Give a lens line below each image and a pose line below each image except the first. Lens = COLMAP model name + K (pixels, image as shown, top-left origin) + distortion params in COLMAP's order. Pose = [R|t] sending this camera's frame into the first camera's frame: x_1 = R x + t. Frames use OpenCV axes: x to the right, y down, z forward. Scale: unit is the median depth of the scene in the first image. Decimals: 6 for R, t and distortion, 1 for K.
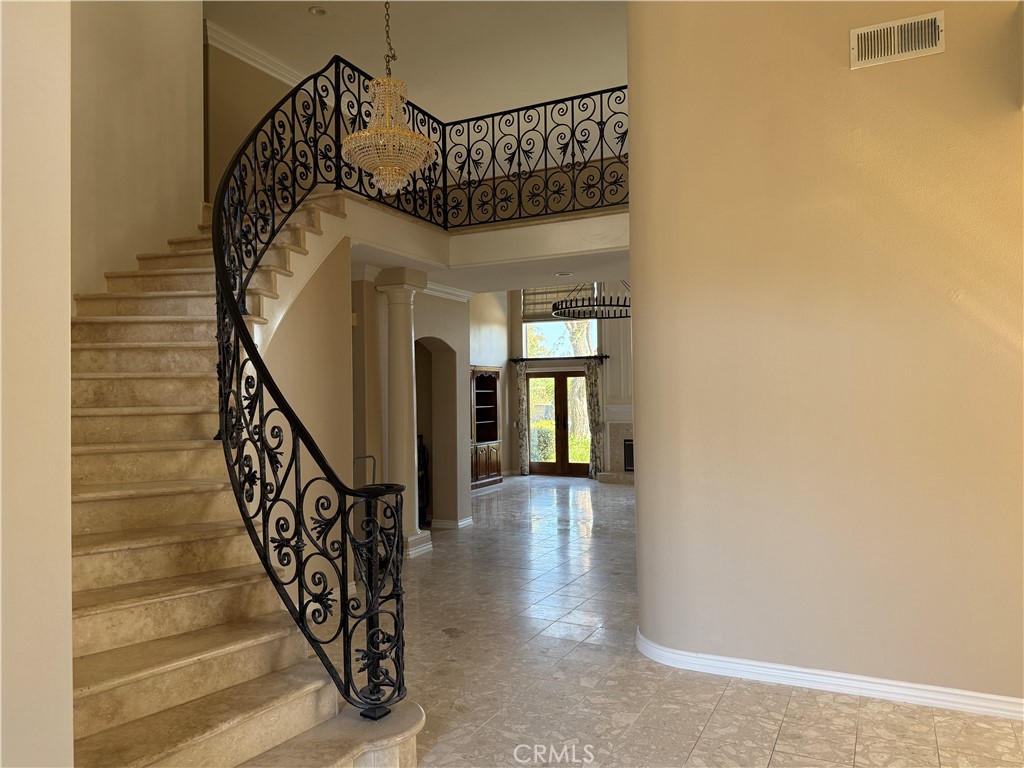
lens RADIAL K [[729.7, 0, 512.0], [0, 729.7, 384.0], [0, 0, 1]] dist [0.095814, -0.168235]
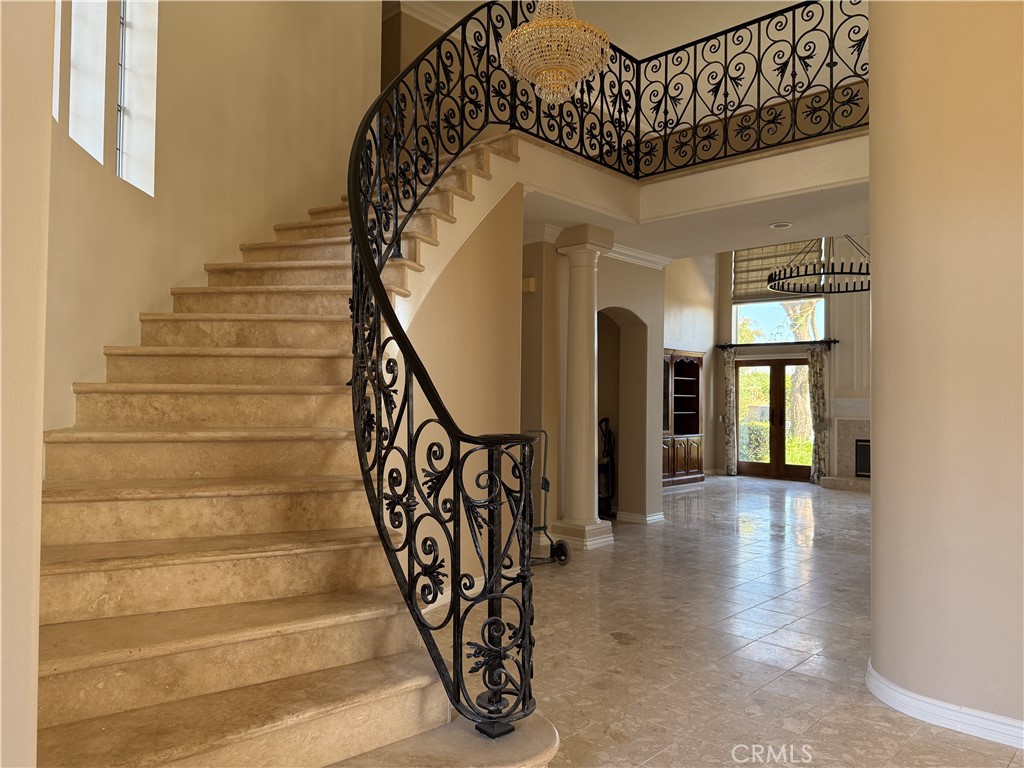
lens RADIAL K [[729.7, 0, 512.0], [0, 729.7, 384.0], [0, 0, 1]] dist [0.095814, -0.168235]
pose [[0.959714, 0.018949, -0.280339, 0.025242], [-0.020445, 0.999788, -0.002414, 0.055068], [0.280234, 0.008048, 0.959898, 0.163609]]
